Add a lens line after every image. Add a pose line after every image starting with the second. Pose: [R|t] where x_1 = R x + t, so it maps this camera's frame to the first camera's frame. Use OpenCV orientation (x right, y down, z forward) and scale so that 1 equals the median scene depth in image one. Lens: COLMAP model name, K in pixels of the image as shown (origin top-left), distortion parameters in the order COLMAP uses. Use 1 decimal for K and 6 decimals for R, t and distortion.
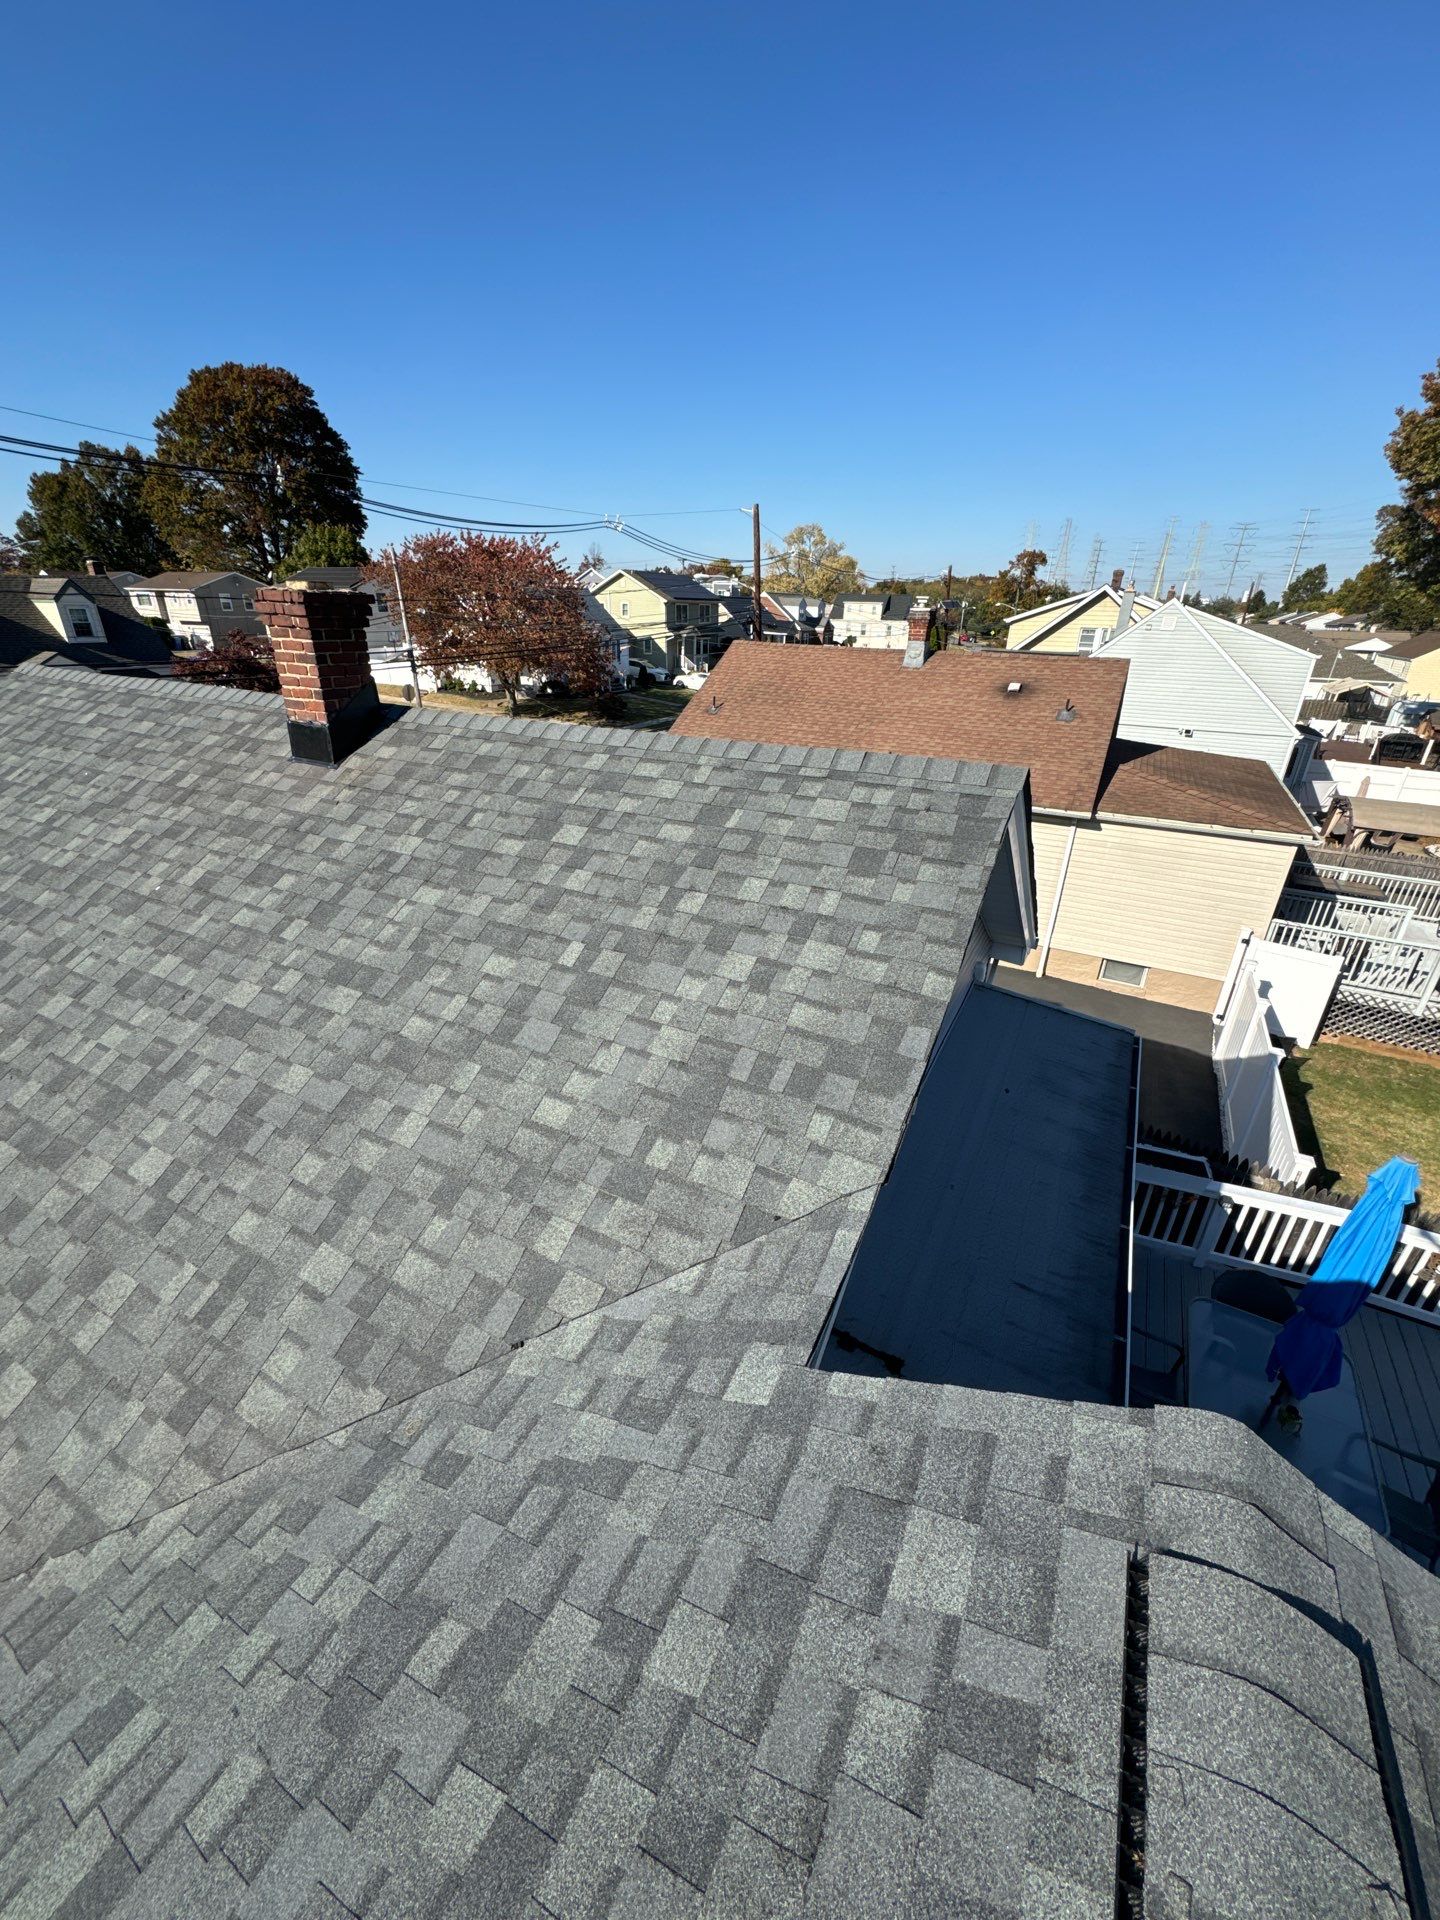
lens RADIAL K [[767.1, 0, 733.8], [0, 767.1, 964.5], [0, 0, 1]] dist [-0.001154, -0.000155]
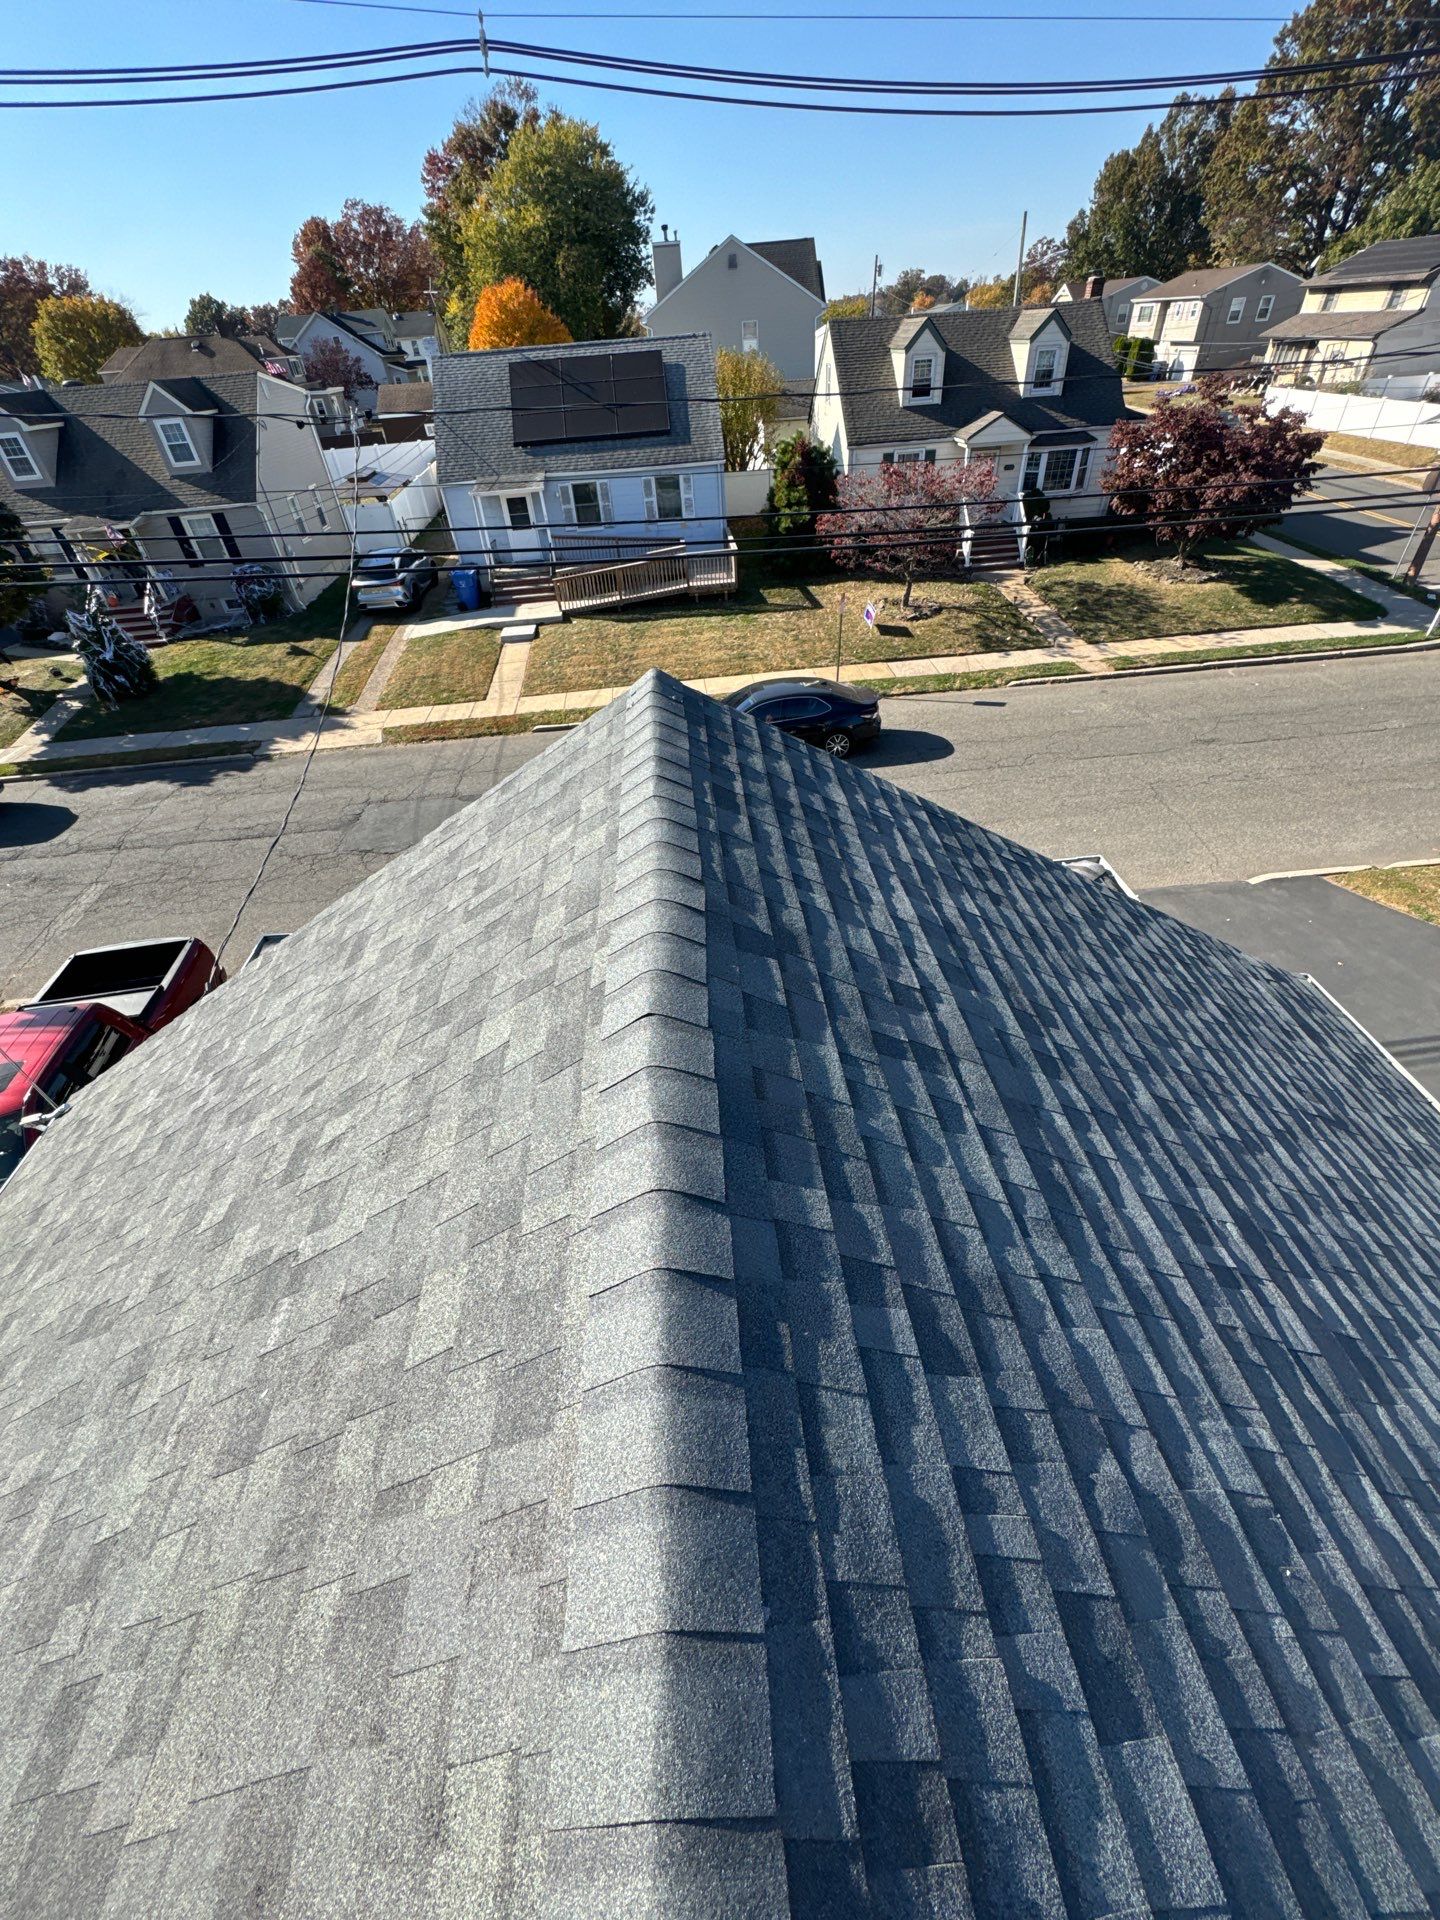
lens RADIAL K [[767.1, 0, 720.1], [0, 767.1, 960.4], [0, 0, 1]] dist [-0.001154, -0.000155]
pose [[0.525695, 0.502853, -0.686137, -0.050723], [-0.298375, 0.864334, 0.404844, -0.044175], [0.796628, -0.008099, 0.604415, 0.074039]]
